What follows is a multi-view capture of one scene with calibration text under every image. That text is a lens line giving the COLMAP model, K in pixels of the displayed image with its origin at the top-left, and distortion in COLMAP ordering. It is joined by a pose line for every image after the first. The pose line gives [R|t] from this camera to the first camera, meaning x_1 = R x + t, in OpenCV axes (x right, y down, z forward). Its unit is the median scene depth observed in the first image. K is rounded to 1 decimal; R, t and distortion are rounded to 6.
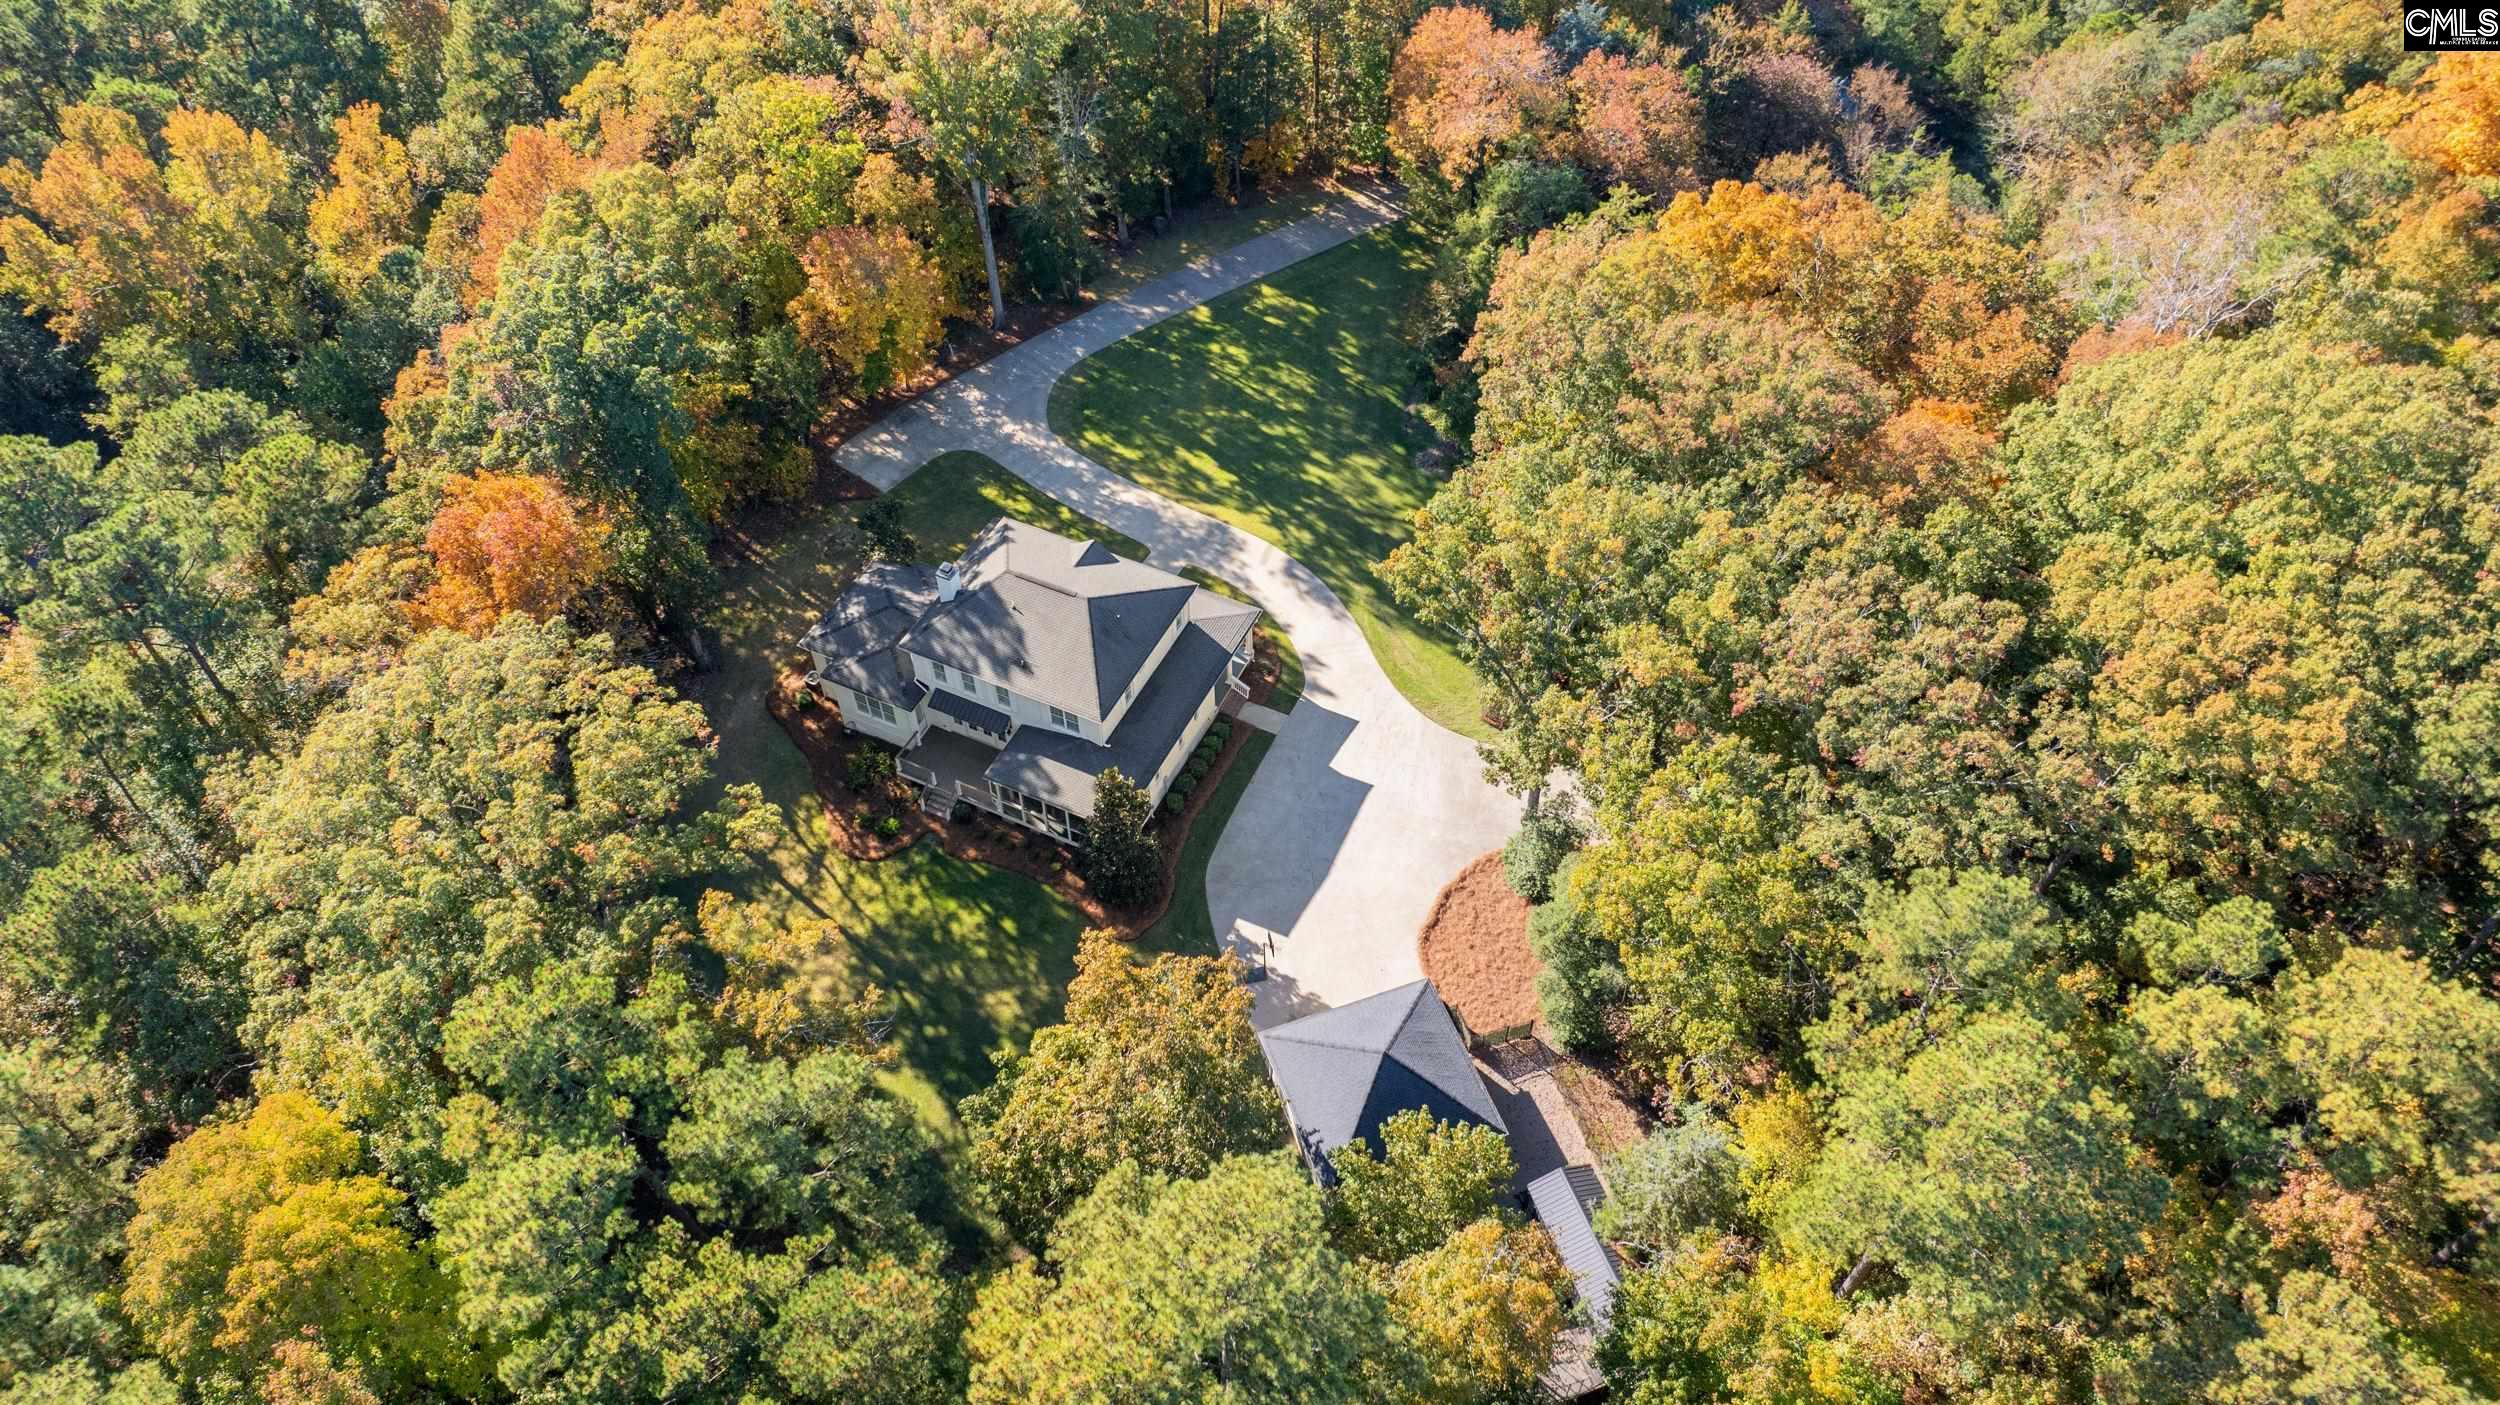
lens RADIAL K [[1812.3, 0, 1252.7], [0, 1812.3, 698.1], [0, 0, 1]] dist [0.003604, -0.004122]
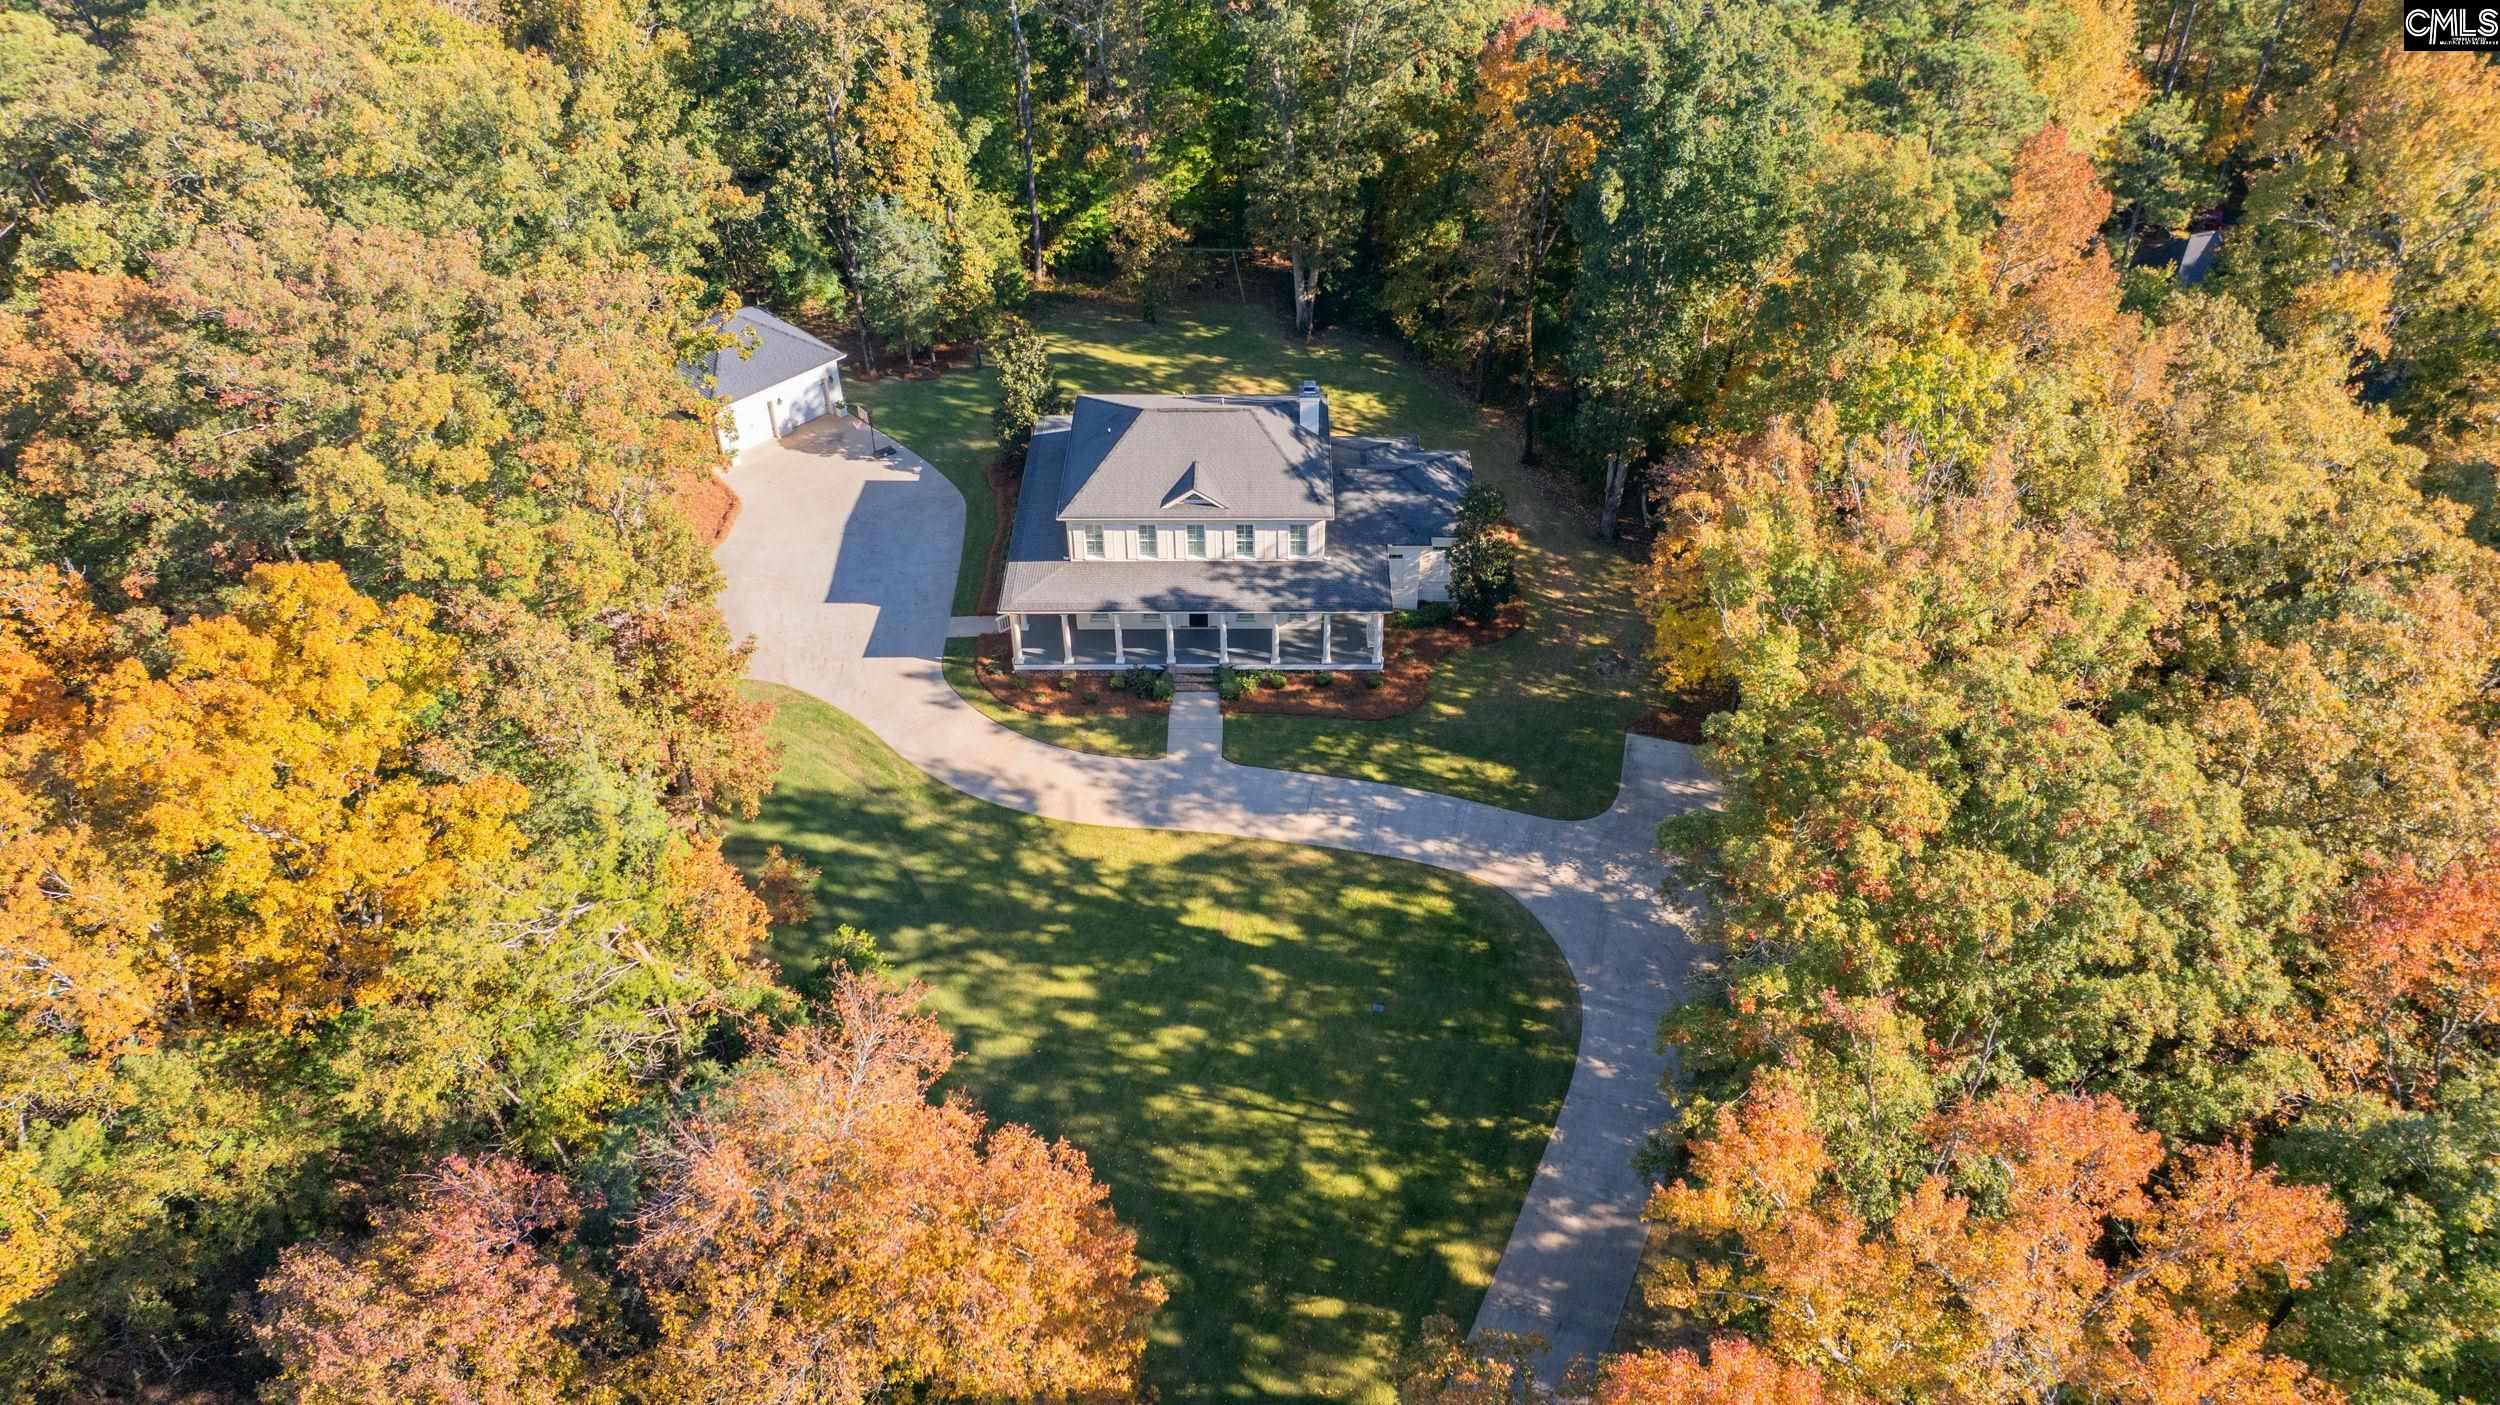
lens RADIAL K [[1812.3, 0, 1261.6], [0, 1812.3, 687.2], [0, 0, 1]] dist [0.003604, -0.004122]
pose [[-0.904129, 0.286179, -0.317257, 0.142135], [-0.304729, 0.088560, 0.948313, -0.731919], [0.299483, 0.954075, 0.007138, 0.931589]]
